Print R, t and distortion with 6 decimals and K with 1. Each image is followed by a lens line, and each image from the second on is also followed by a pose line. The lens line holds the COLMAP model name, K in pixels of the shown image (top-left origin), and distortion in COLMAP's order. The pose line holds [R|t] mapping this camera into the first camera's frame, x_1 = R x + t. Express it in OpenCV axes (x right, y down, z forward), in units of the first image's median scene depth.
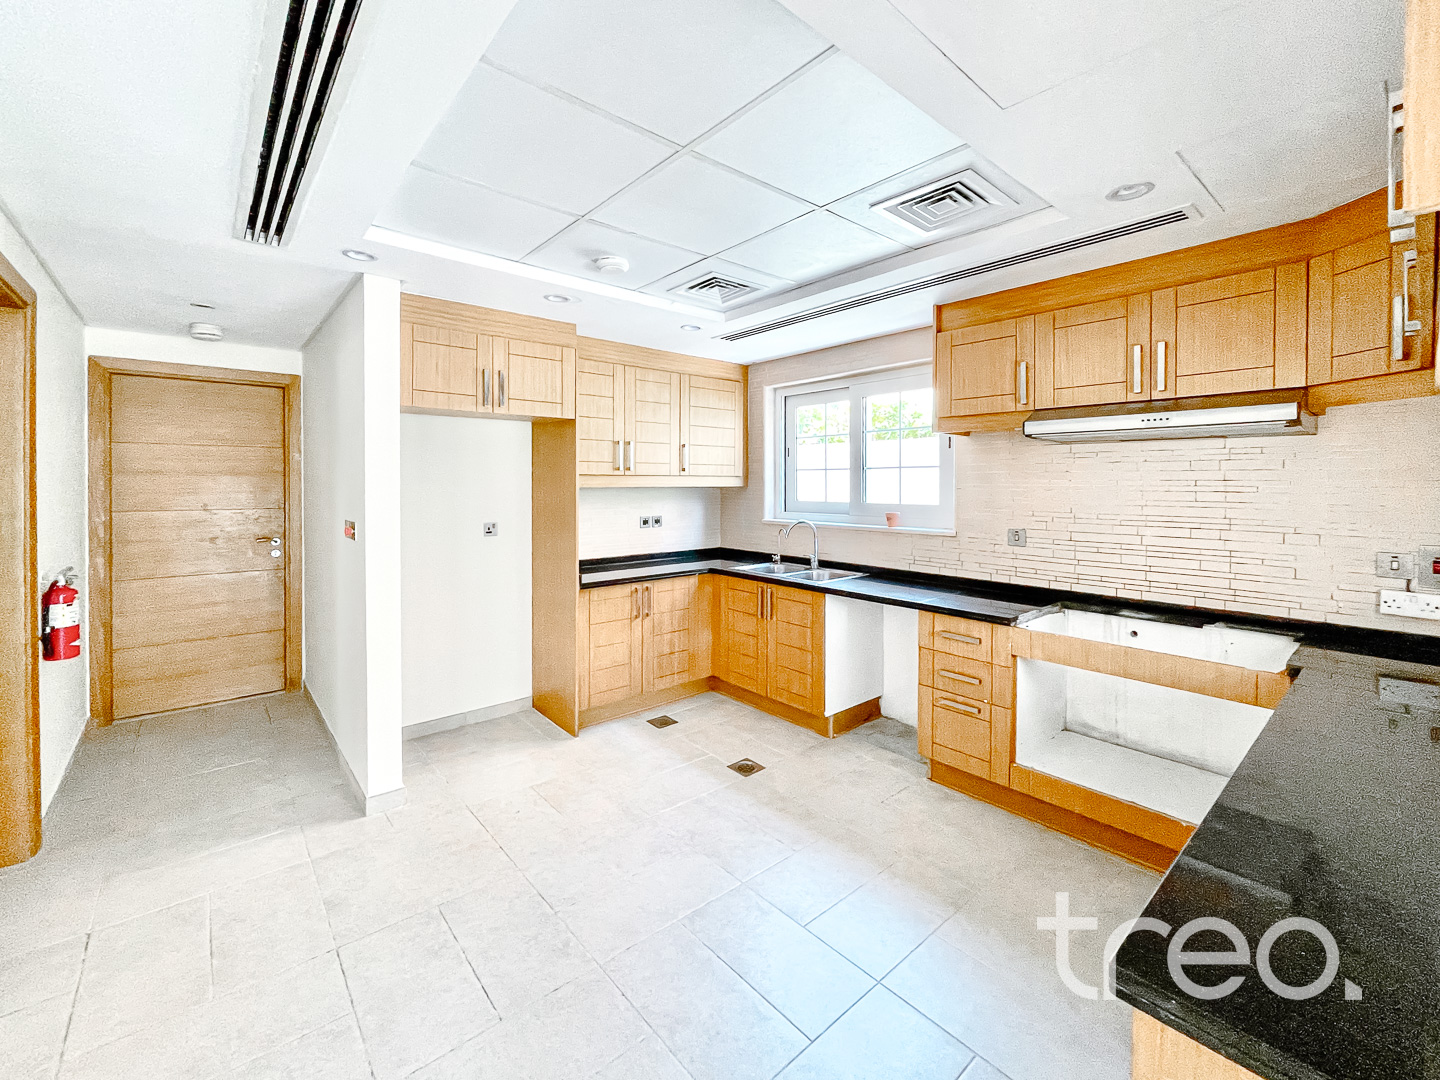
lens RADIAL K [[597.3, 0, 719.7], [0, 597.3, 487.1], [0, 0, 1]] dist [0.000544, 0.000037]
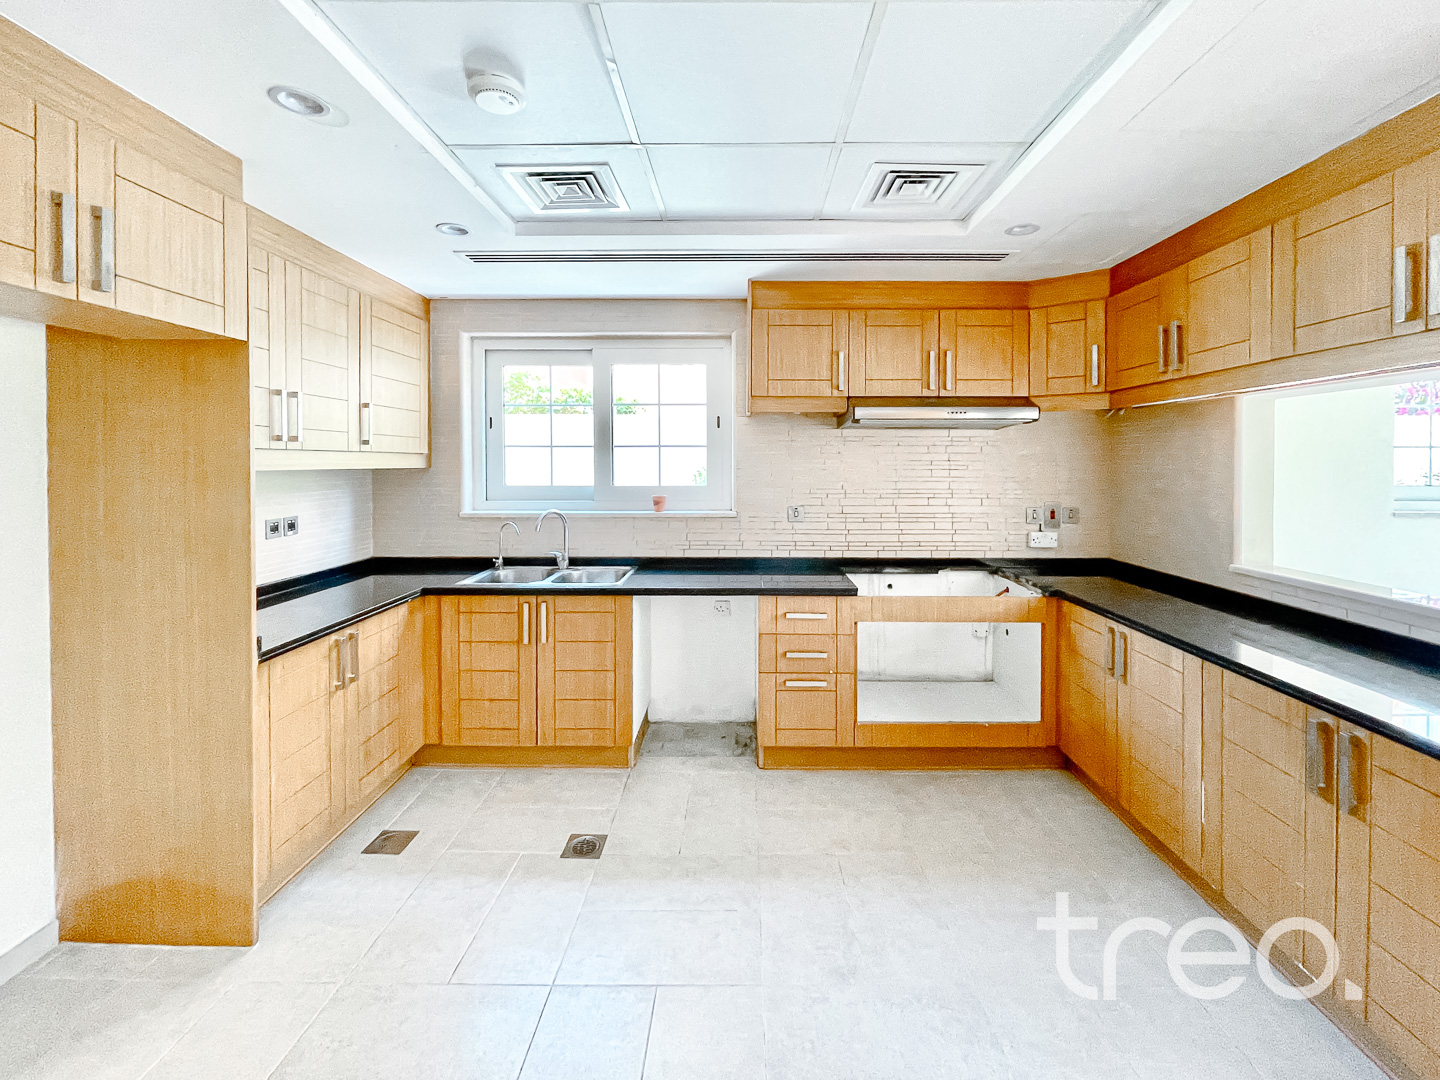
lens RADIAL K [[617.4, 0, 727.6], [0, 617.4, 468.8], [0, 0, 1]] dist [0.000759, 0.000212]
pose [[0.662272, -0.007565, 0.749225, -0.356781], [0.005262, 0.999971, 0.005446, -0.002711], [-0.749245, 0.000336, 0.662293, 0.312968]]
